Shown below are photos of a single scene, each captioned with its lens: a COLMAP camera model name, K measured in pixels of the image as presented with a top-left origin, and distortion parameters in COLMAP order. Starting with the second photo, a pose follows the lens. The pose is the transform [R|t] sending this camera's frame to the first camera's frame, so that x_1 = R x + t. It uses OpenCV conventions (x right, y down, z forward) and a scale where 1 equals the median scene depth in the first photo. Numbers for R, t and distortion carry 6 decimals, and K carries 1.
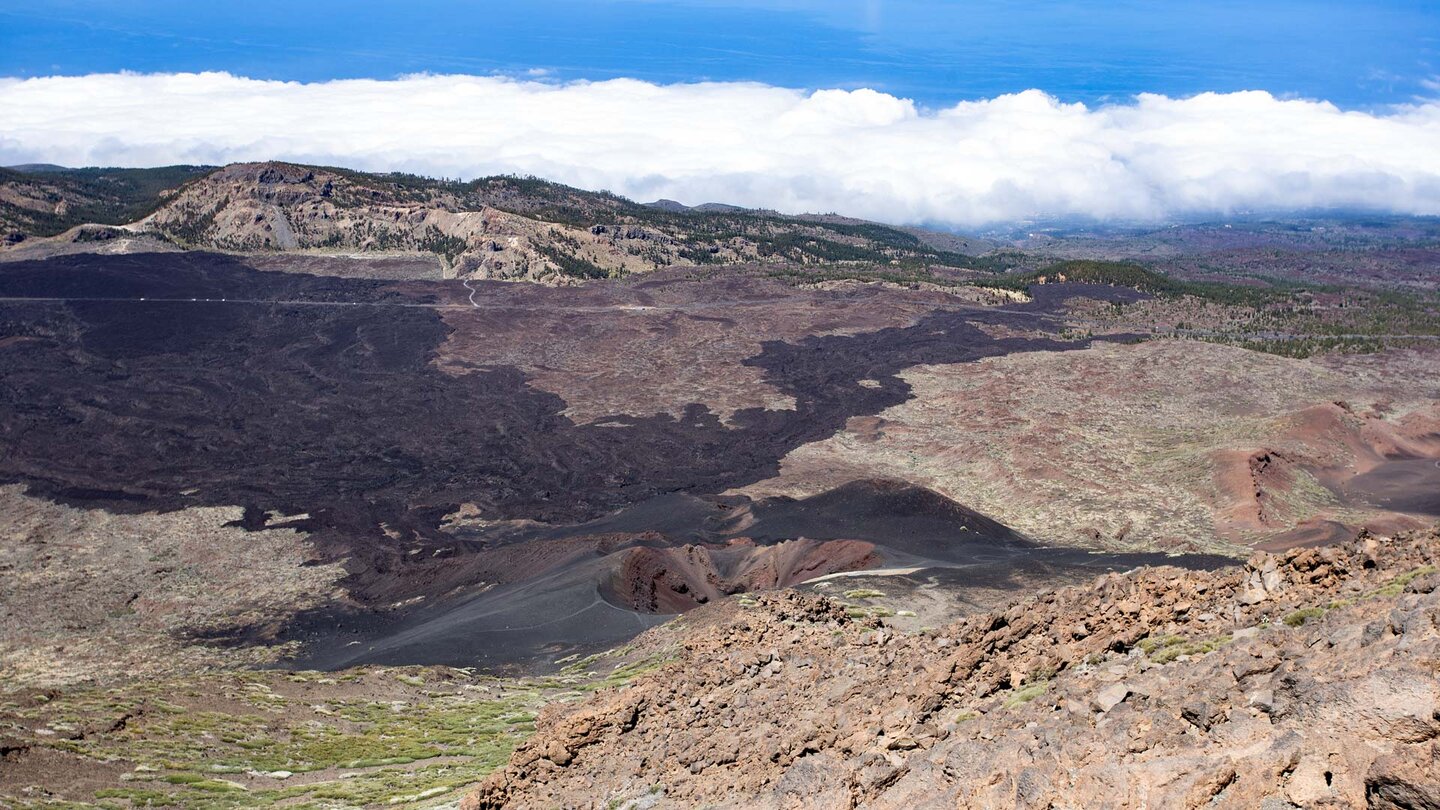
lens RADIAL K [[1695.7, 0, 720.0], [0, 1695.7, 405.0], [0, 0, 1]] dist [-0.001668, 0.015838]
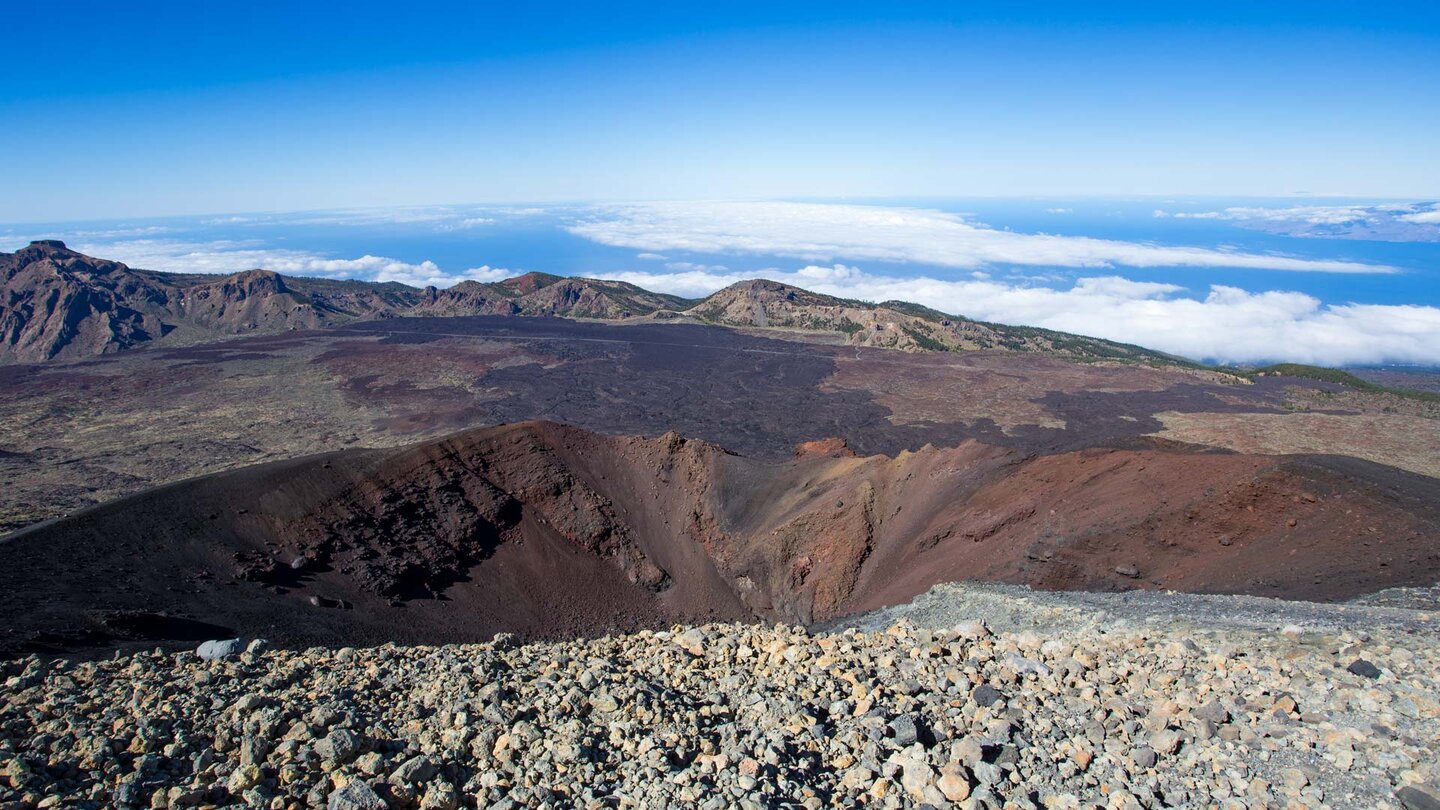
lens RADIAL K [[798.8, 0, 762.2], [0, 798.8, 402.1], [0, 0, 1]] dist [0.001262, 0.004184]
pose [[0.941632, 0.077126, -0.327690, 0.018250], [-0.098177, 0.994003, -0.048165, 0.024810], [0.322010, 0.077525, 0.943557, 0.252663]]
